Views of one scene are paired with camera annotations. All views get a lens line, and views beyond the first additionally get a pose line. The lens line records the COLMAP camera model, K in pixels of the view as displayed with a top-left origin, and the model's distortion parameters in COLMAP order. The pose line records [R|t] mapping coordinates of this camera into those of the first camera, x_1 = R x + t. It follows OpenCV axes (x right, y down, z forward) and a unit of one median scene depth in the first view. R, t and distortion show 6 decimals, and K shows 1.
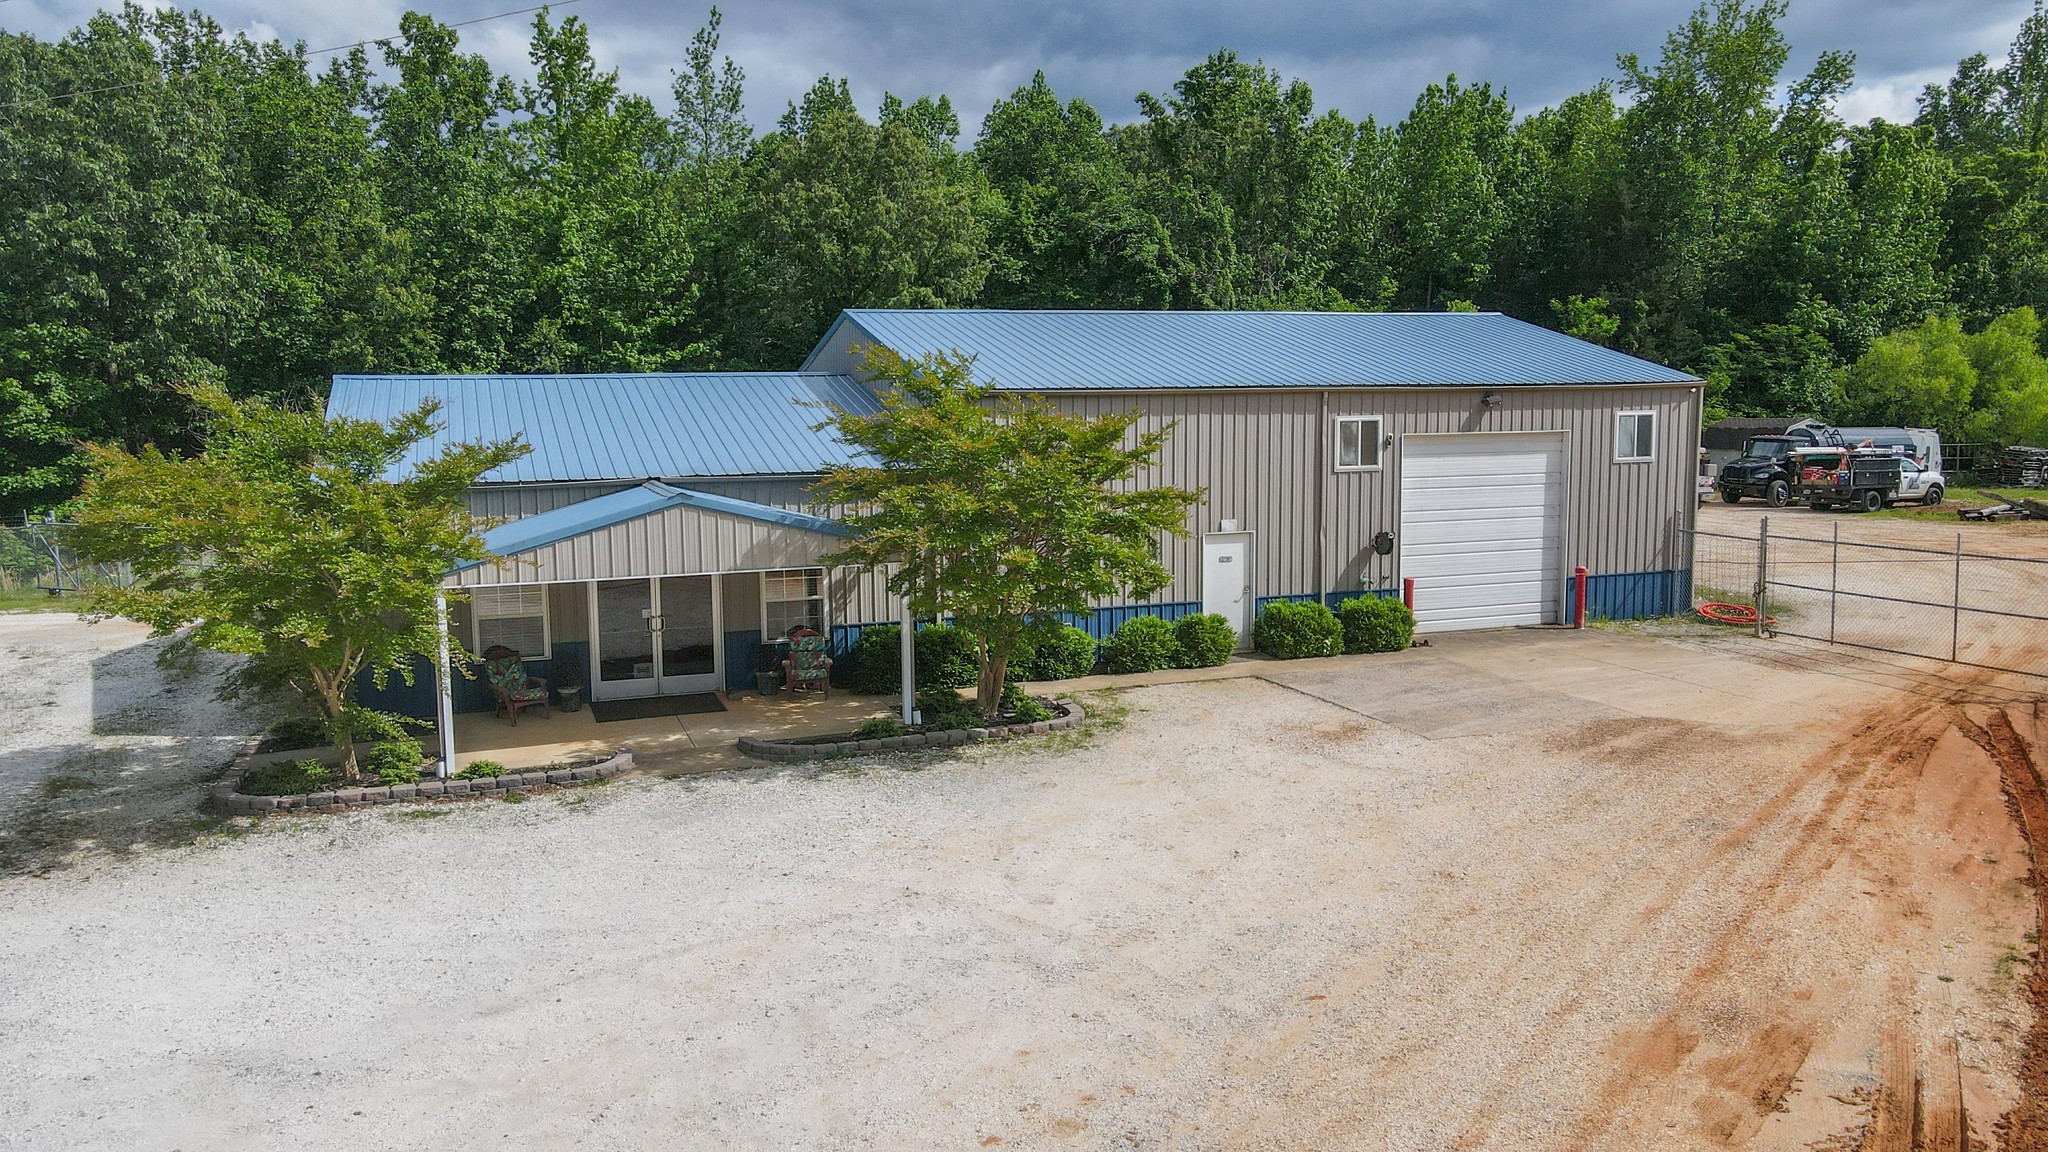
lens RADIAL K [[1518.1, 0, 1016.3], [0, 1518.1, 569.5], [0, 0, 1]] dist [-0.011893, 0.053990]
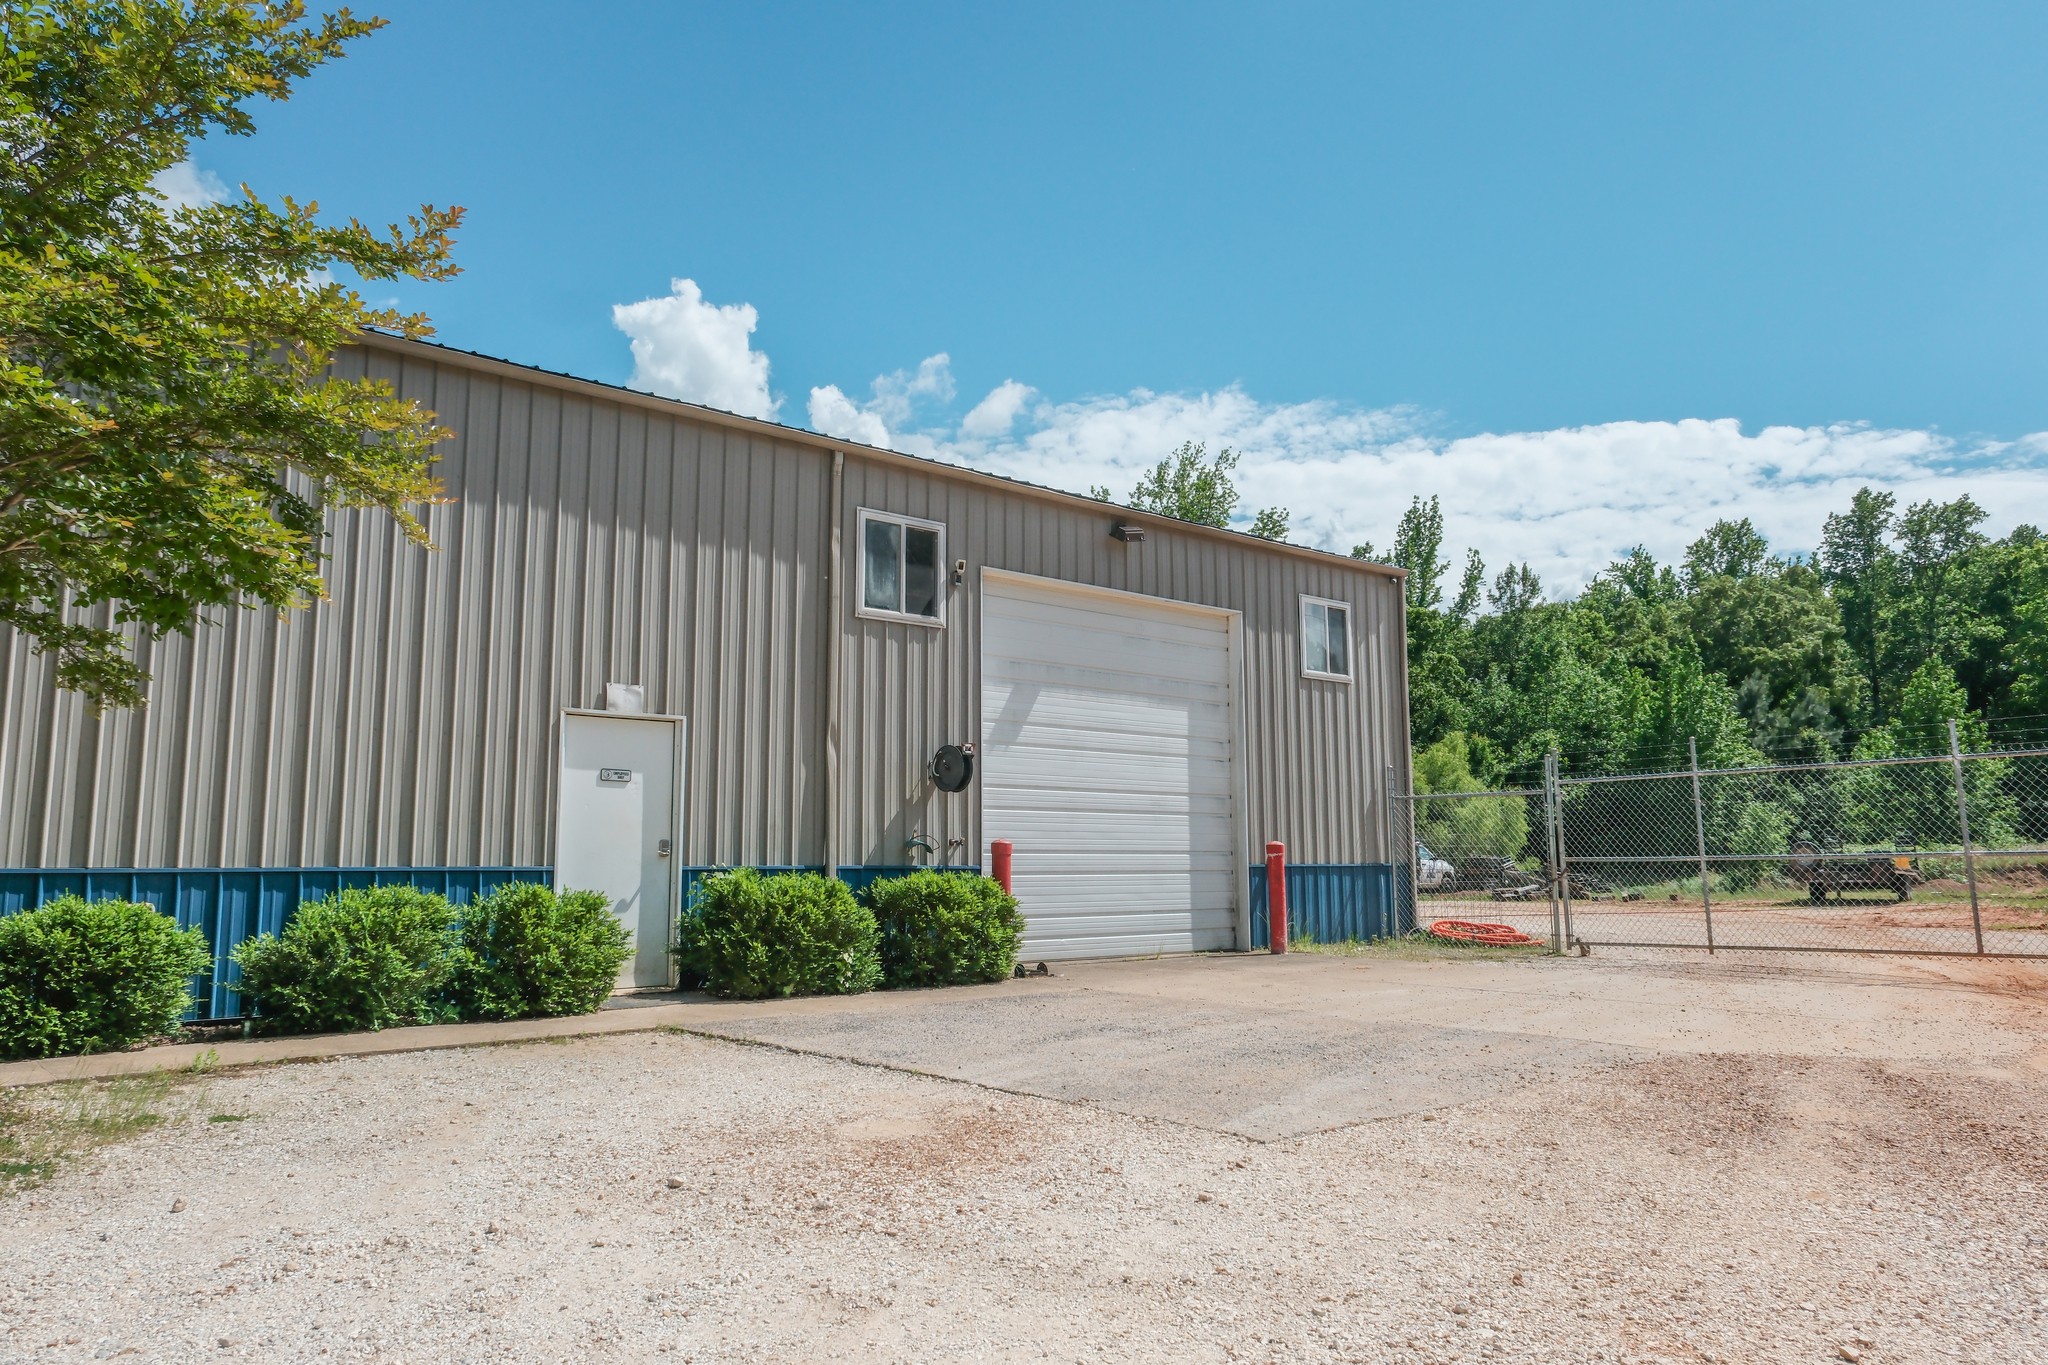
lens RADIAL K [[1398.5, 0, 1014.7], [0, 1398.5, 686.6], [0, 0, 1]] dist [-0.002280, 0.024058]
pose [[0.939527, 0.048745, 0.338988, 0.104752], [0.037676, 0.969100, -0.243774, 0.068482], [-0.340396, 0.241804, 0.908659, 0.568920]]
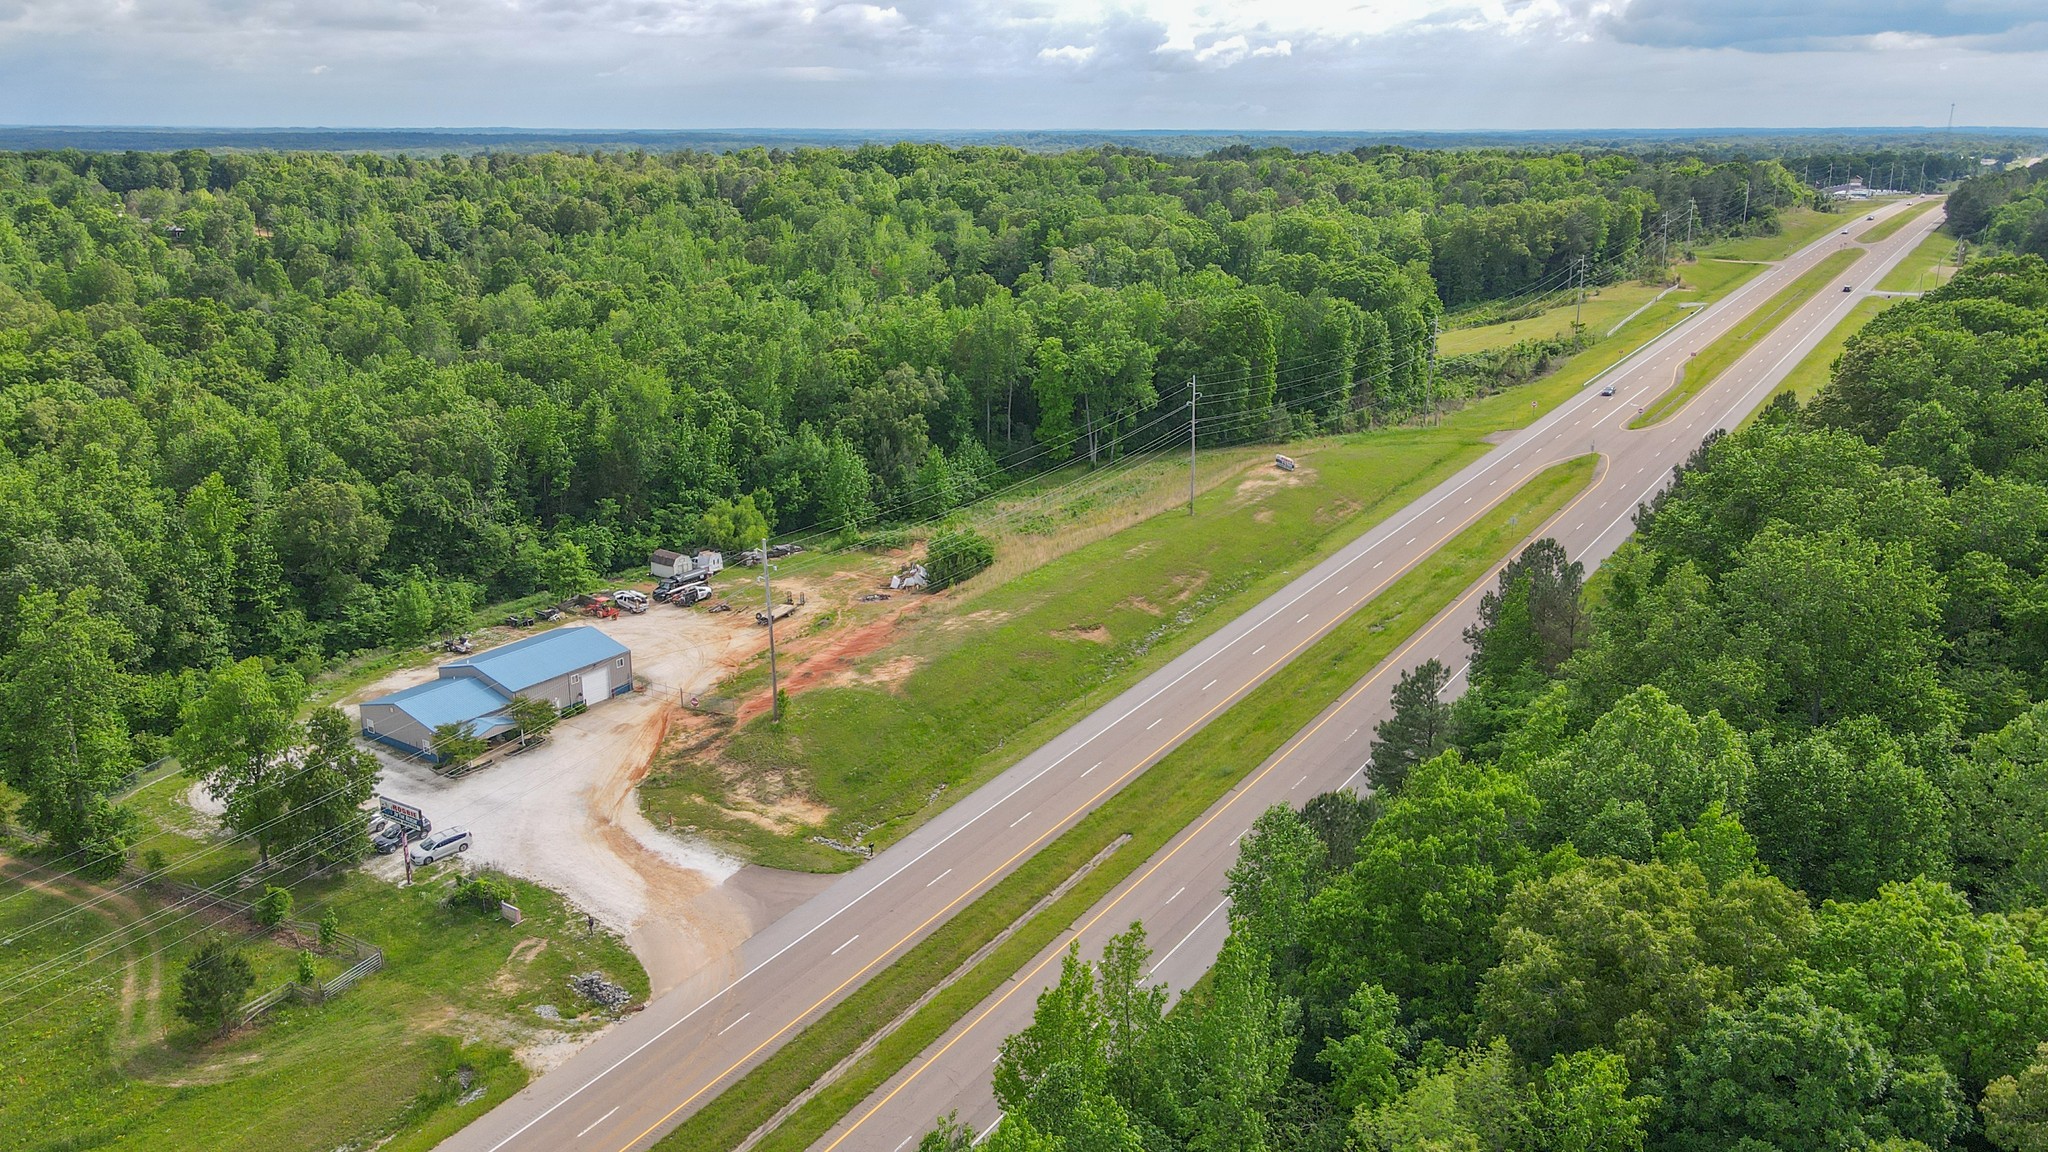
lens RADIAL K [[1518.1, 0, 1016.3], [0, 1518.1, 569.5], [0, 0, 1]] dist [-0.011893, 0.053990]
pose [[0.821070, -0.151115, 0.550463, -1.544783], [0.059989, 0.981826, 0.180055, -1.455649], [-0.567667, -0.114816, 0.815212, -4.729514]]
